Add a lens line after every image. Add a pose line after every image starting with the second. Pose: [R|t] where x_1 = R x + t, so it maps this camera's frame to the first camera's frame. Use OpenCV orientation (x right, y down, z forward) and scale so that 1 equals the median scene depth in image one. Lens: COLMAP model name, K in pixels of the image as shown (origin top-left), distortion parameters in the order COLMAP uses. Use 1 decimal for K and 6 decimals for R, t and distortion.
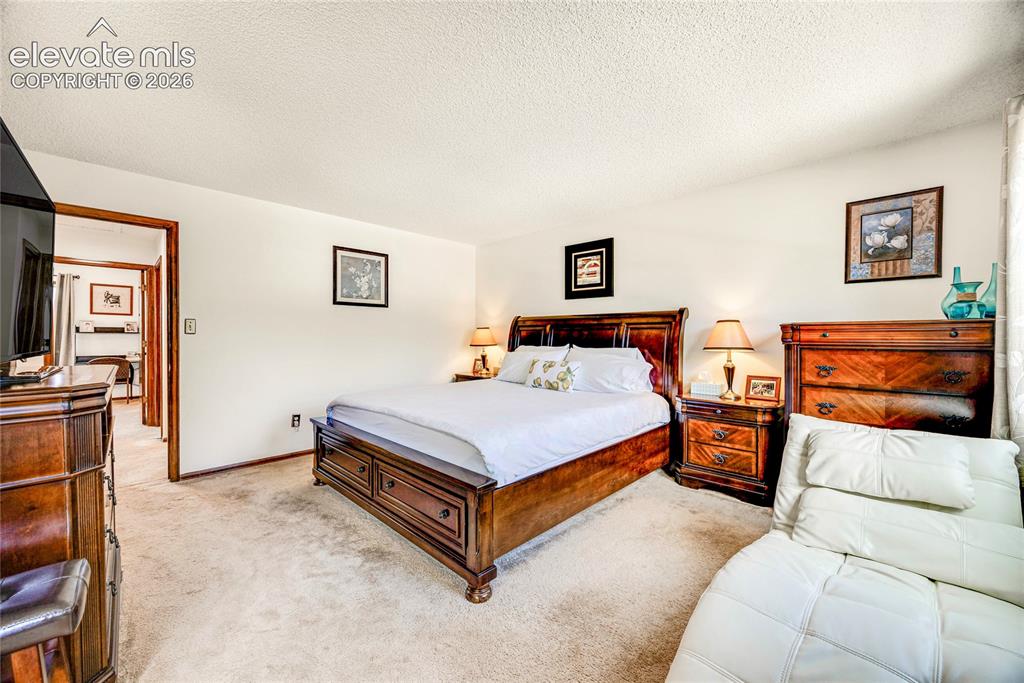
lens RADIAL K [[389.0, 0, 507.8], [0, 389.0, 337.1], [0, 0, 1]] dist [0.001613, -0.000905]
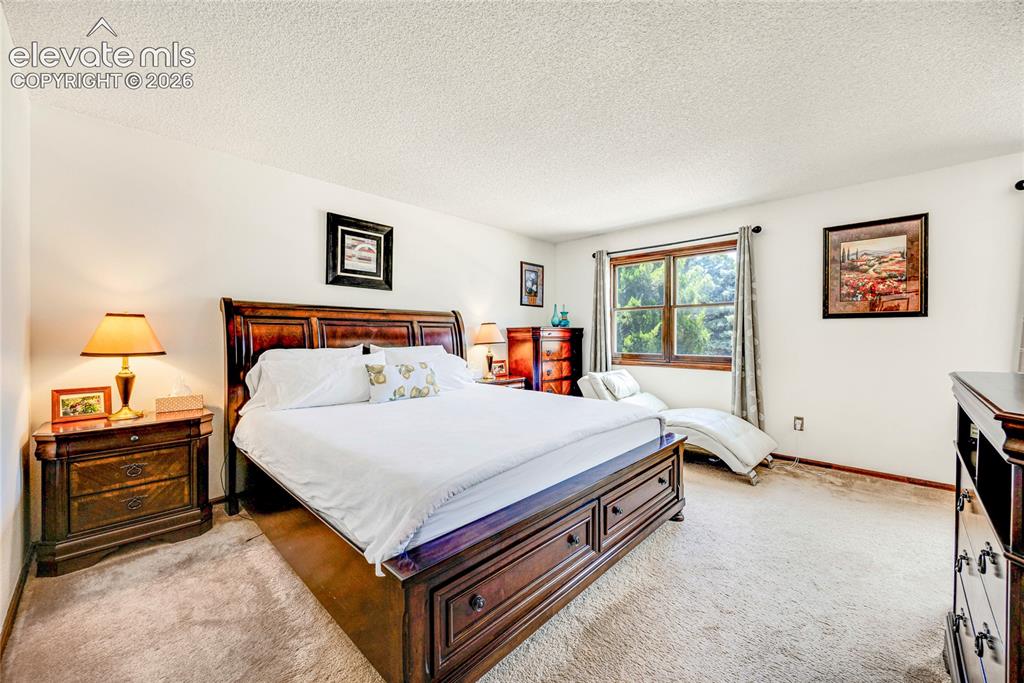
lens RADIAL K [[389.0, 0, 512.4], [0, 389.0, 338.2], [0, 0, 1]] dist [0.001613, -0.000905]
pose [[-0.013377, -0.003995, 0.999903, -0.854121], [0.009492, 0.999946, 0.004123, 0.008024], [-0.999865, 0.009546, -0.013339, 0.954923]]
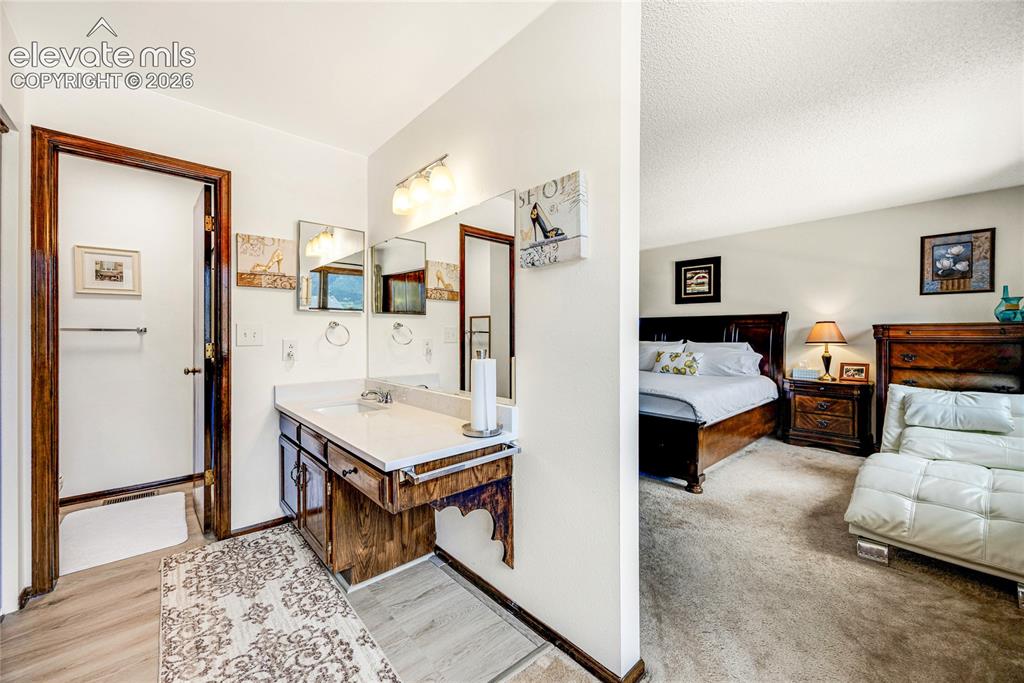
lens RADIAL K [[389.0, 0, 512.1], [0, 389.0, 331.2], [0, 0, 1]] dist [0.001613, -0.000905]
pose [[0.998239, -0.000829, -0.059310, -0.439361], [0.000371, 0.999970, -0.007731, 0.000157], [0.059315, 0.007696, 0.998210, -0.409112]]
